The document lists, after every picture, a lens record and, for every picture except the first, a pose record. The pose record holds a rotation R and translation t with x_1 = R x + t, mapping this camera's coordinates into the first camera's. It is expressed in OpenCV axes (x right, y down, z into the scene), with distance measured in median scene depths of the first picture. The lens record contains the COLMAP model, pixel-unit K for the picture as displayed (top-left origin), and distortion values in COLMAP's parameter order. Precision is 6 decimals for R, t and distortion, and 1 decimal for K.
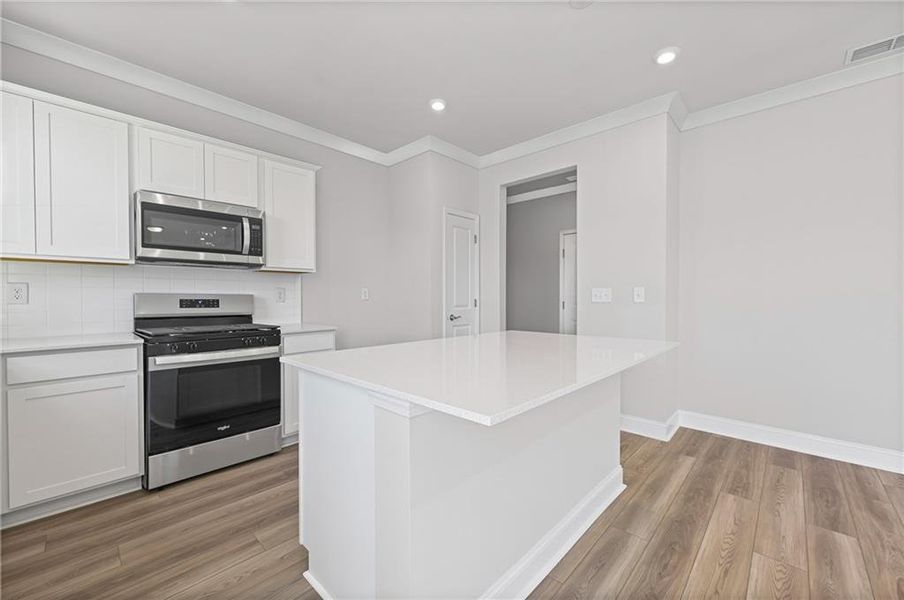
lens RADIAL K [[386.2, 0, 450.0], [0, 386.2, 296.1], [0, 0, 1]] dist [0.052964, -0.000131]
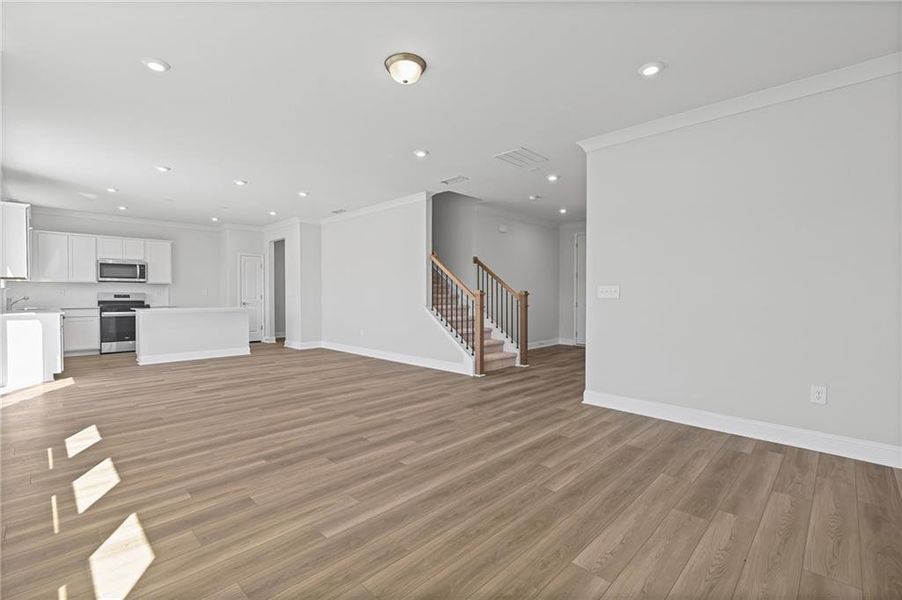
lens RADIAL K [[405.3, 0, 448.2], [0, 405.3, 294.8], [0, 0, 1]] dist [-0.001740, -0.000043]
pose [[0.999554, -0.002774, -0.029720, 1.688525], [0.002839, 0.999994, 0.002145, 0.008097], [0.029714, -0.002228, 0.999556, -1.717818]]
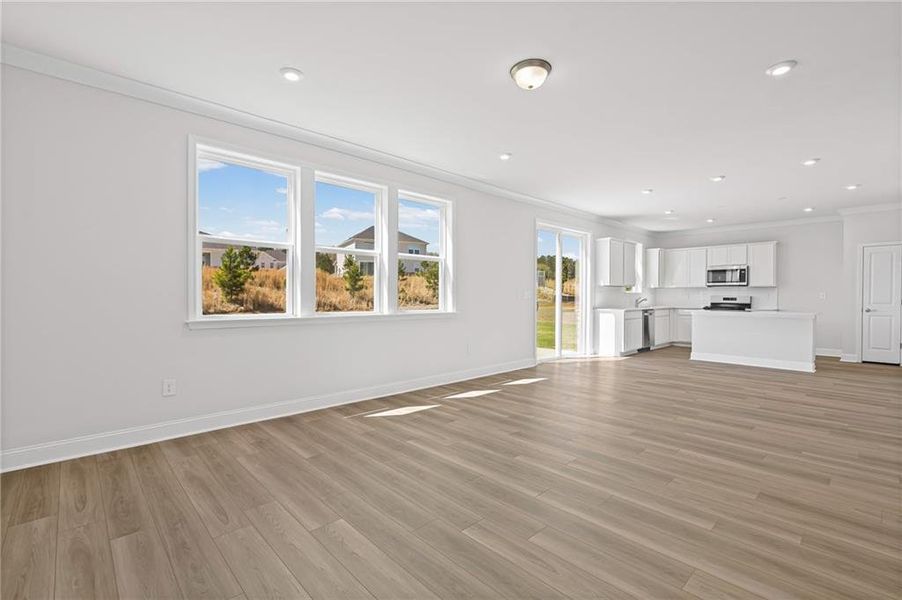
lens RADIAL K [[405.3, 0, 448.2], [0, 405.3, 294.8], [0, 0, 1]] dist [-0.001740, -0.000043]
pose [[-0.068557, -0.004612, -0.997637, 2.534800], [-0.005677, 0.999975, -0.004233, 0.011307], [0.997631, 0.005373, -0.068581, -0.900957]]
